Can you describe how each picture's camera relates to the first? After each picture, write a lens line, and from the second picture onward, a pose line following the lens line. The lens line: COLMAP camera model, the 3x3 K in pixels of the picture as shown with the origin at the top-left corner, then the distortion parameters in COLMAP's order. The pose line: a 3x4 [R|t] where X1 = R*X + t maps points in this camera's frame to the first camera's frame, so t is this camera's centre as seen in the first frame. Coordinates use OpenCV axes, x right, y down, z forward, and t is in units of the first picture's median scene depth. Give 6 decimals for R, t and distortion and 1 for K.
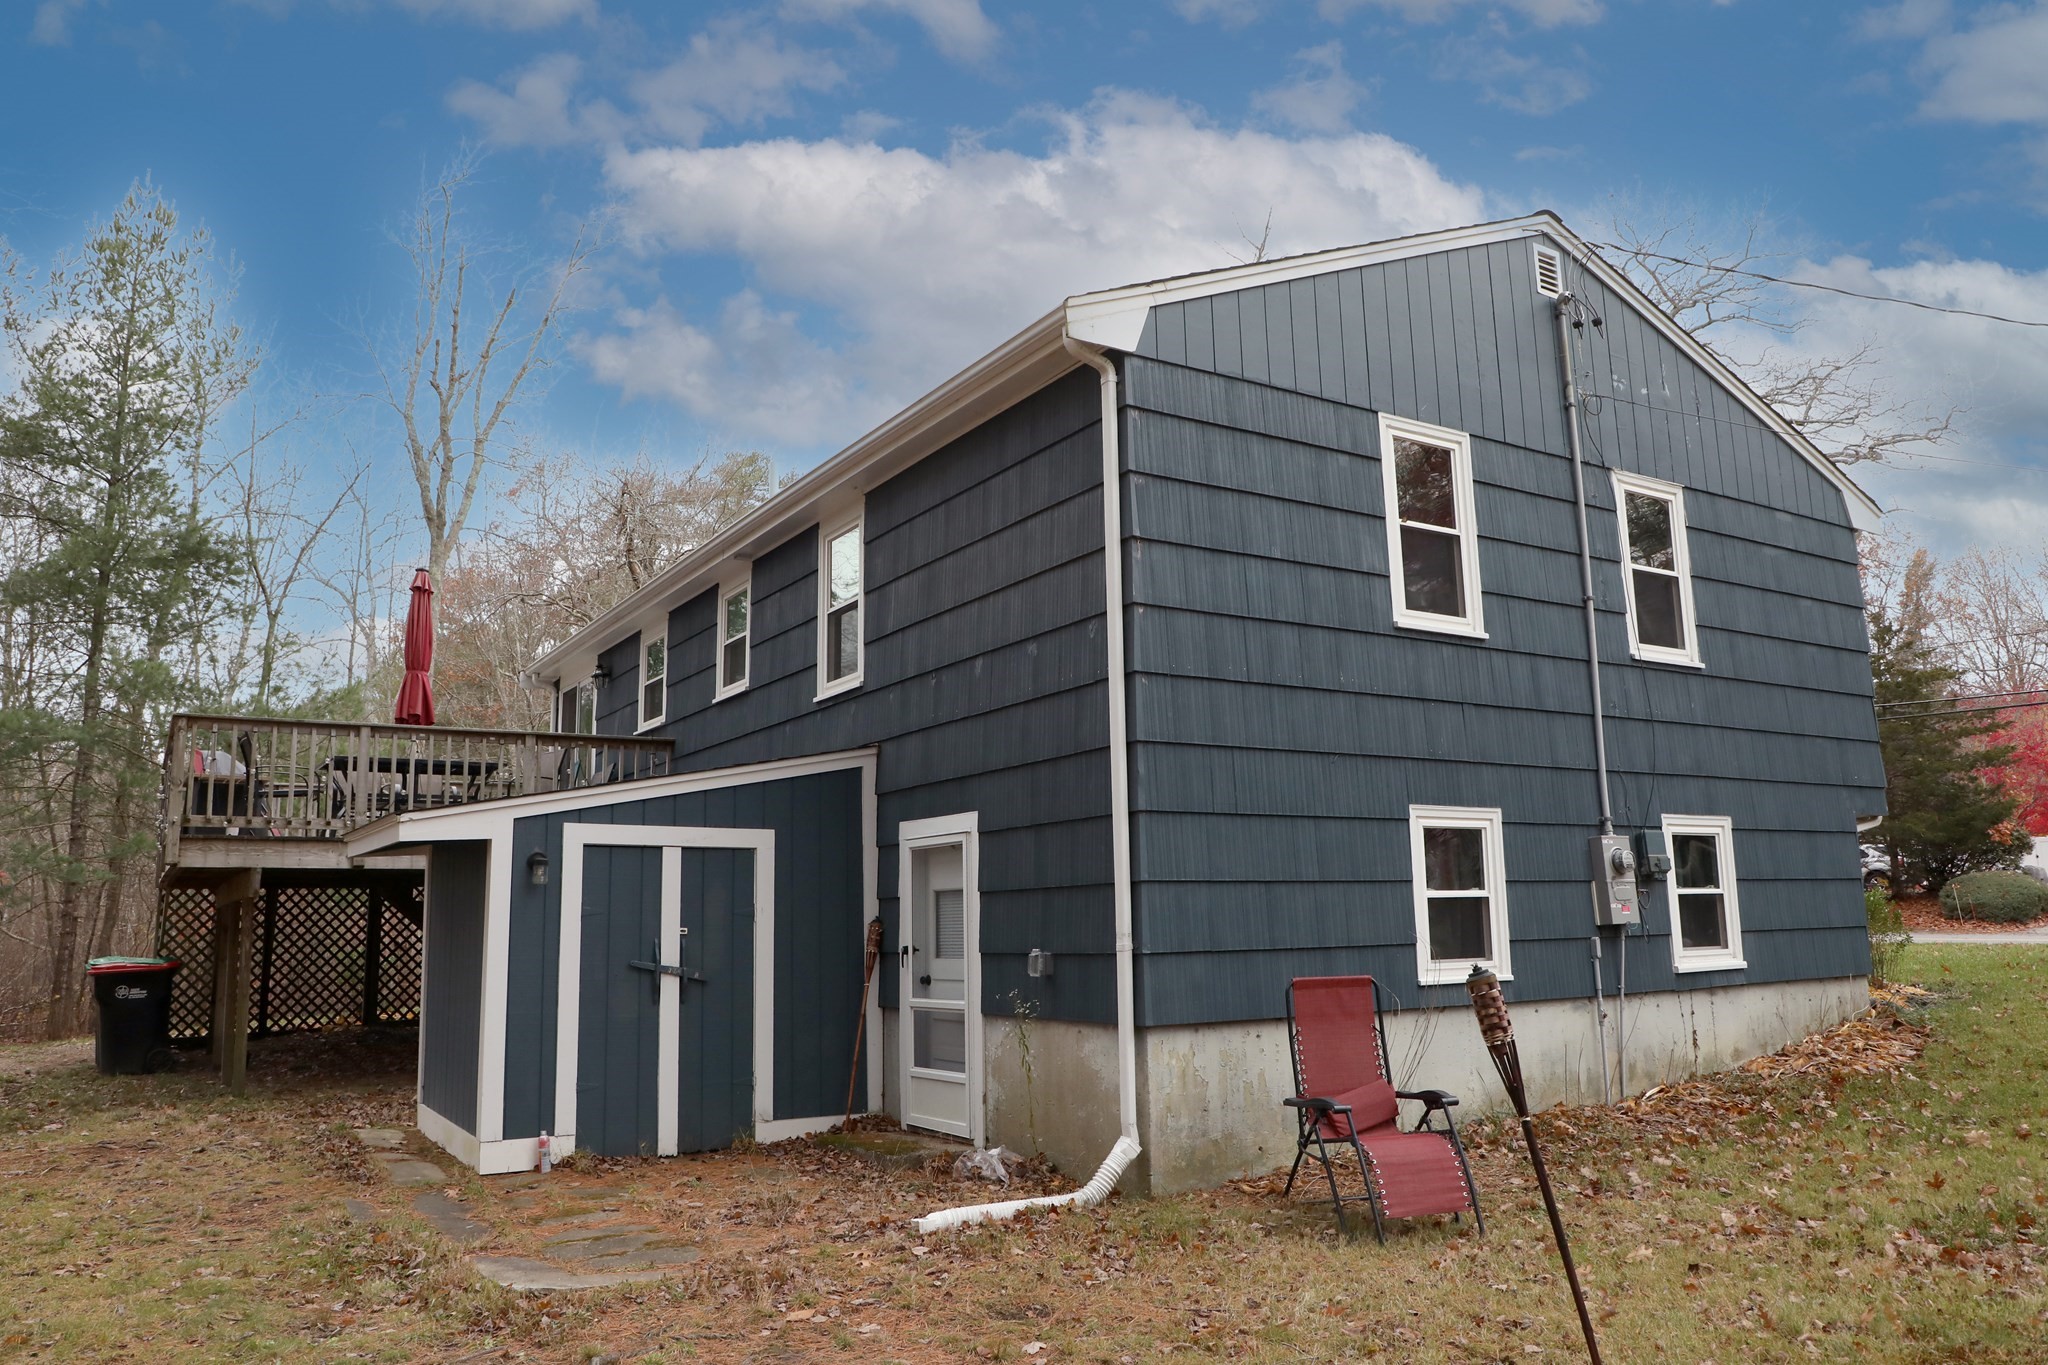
lens RADIAL K [[1520.4, 0, 990.3], [0, 1520.4, 677.0], [0, 0, 1]] dist [-0.032596, 0.003881]
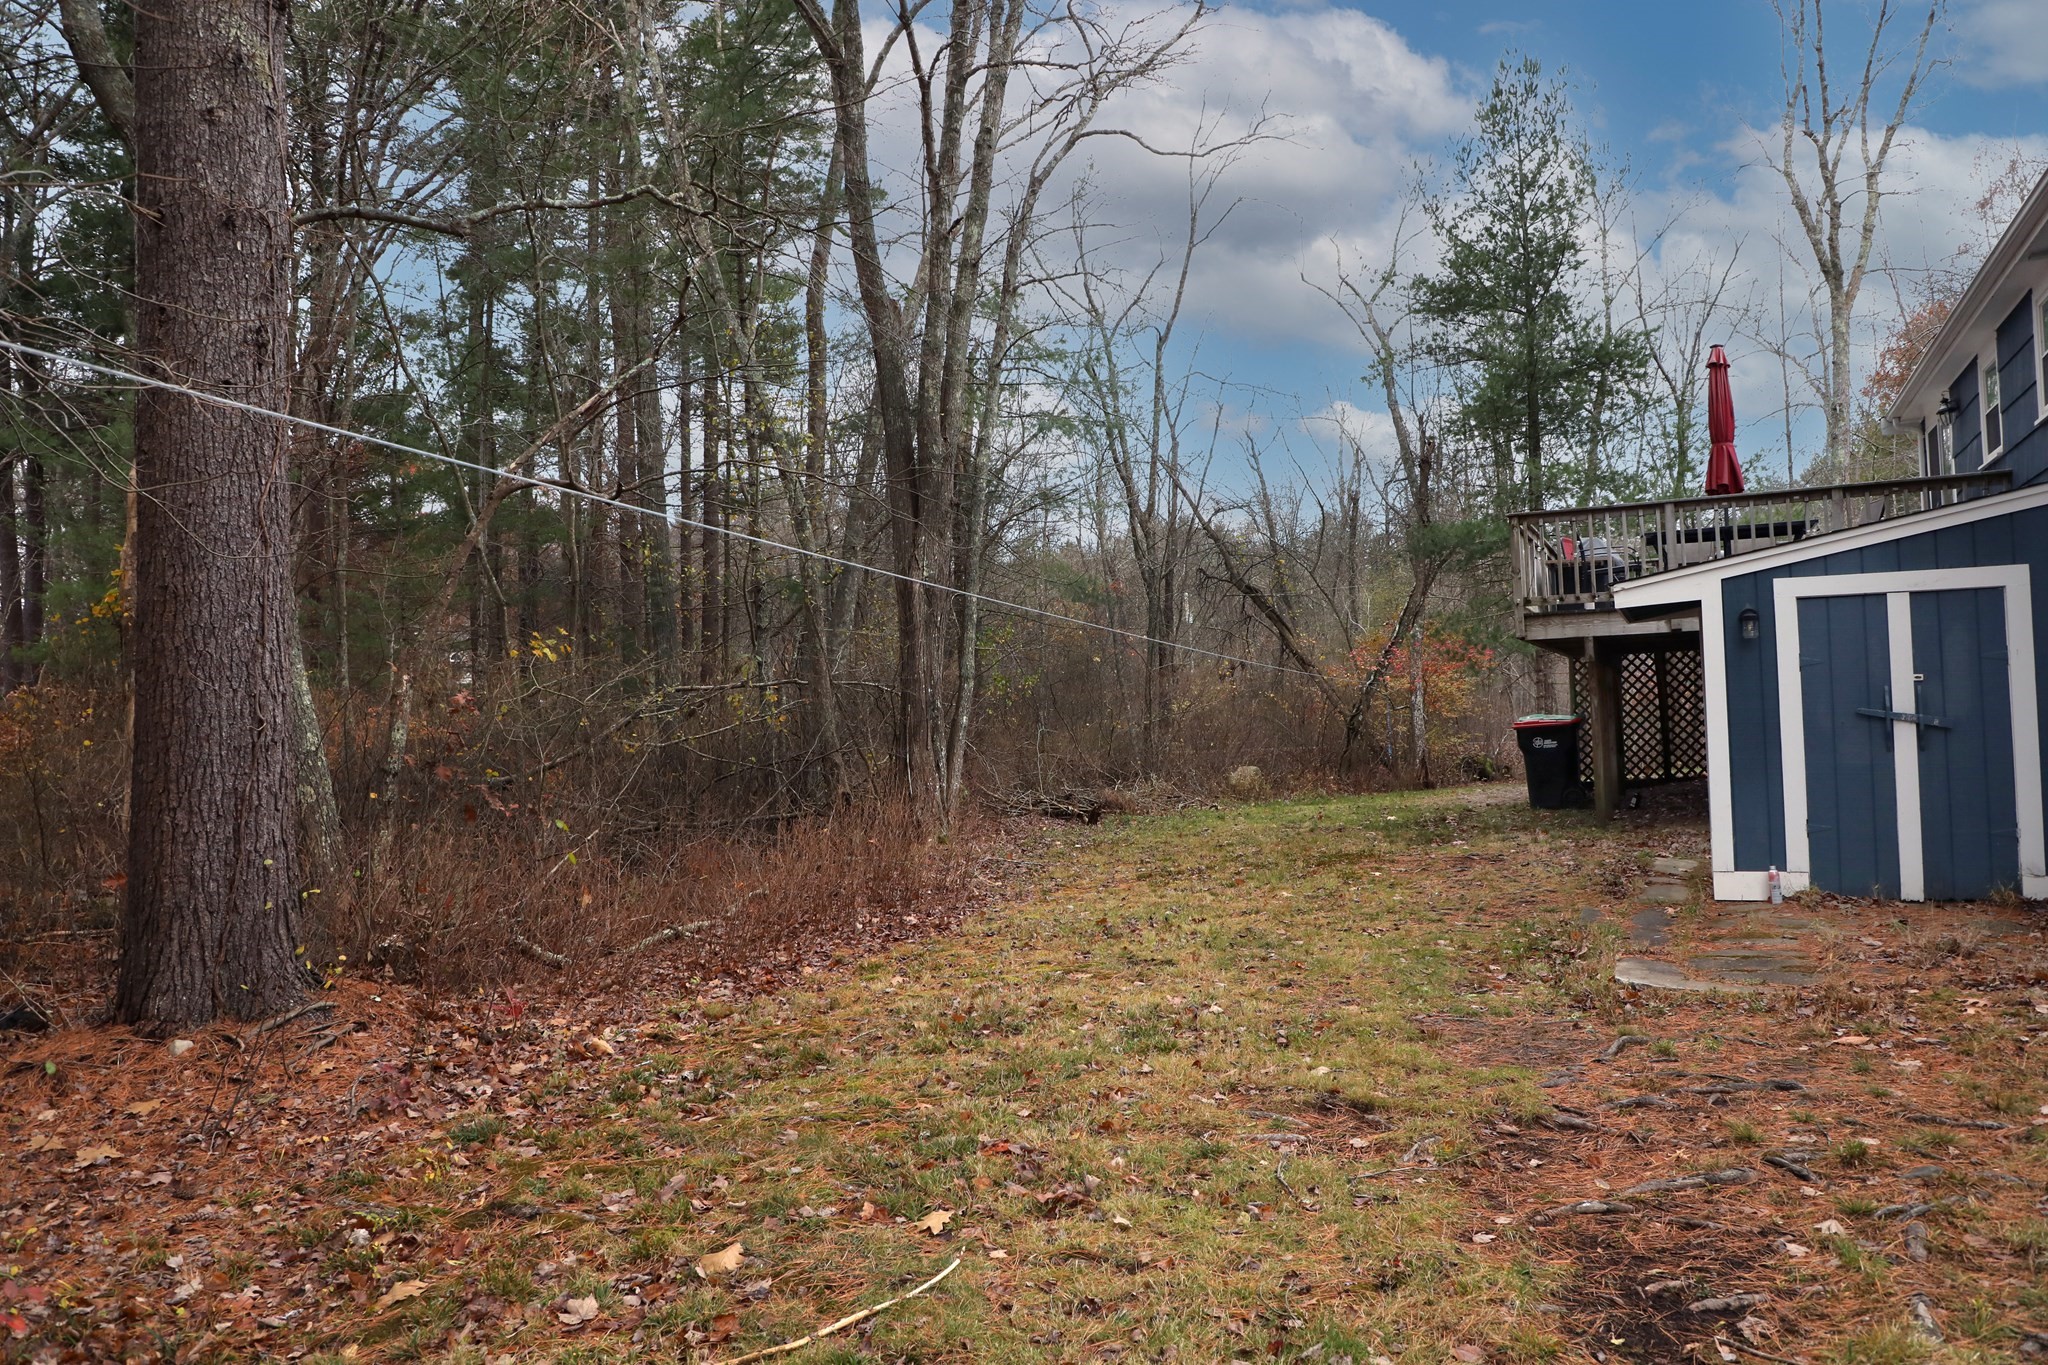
lens RADIAL K [[1434.9, 0, 1024.0], [0, 1434.9, 682.5], [0, 0, 1]] dist [0.002663, 0.002043]
pose [[0.573745, -0.028298, -0.818545, 0.216032], [0.158379, 0.984373, 0.076982, 0.008653], [0.803575, -0.173808, 0.569261, 0.014500]]
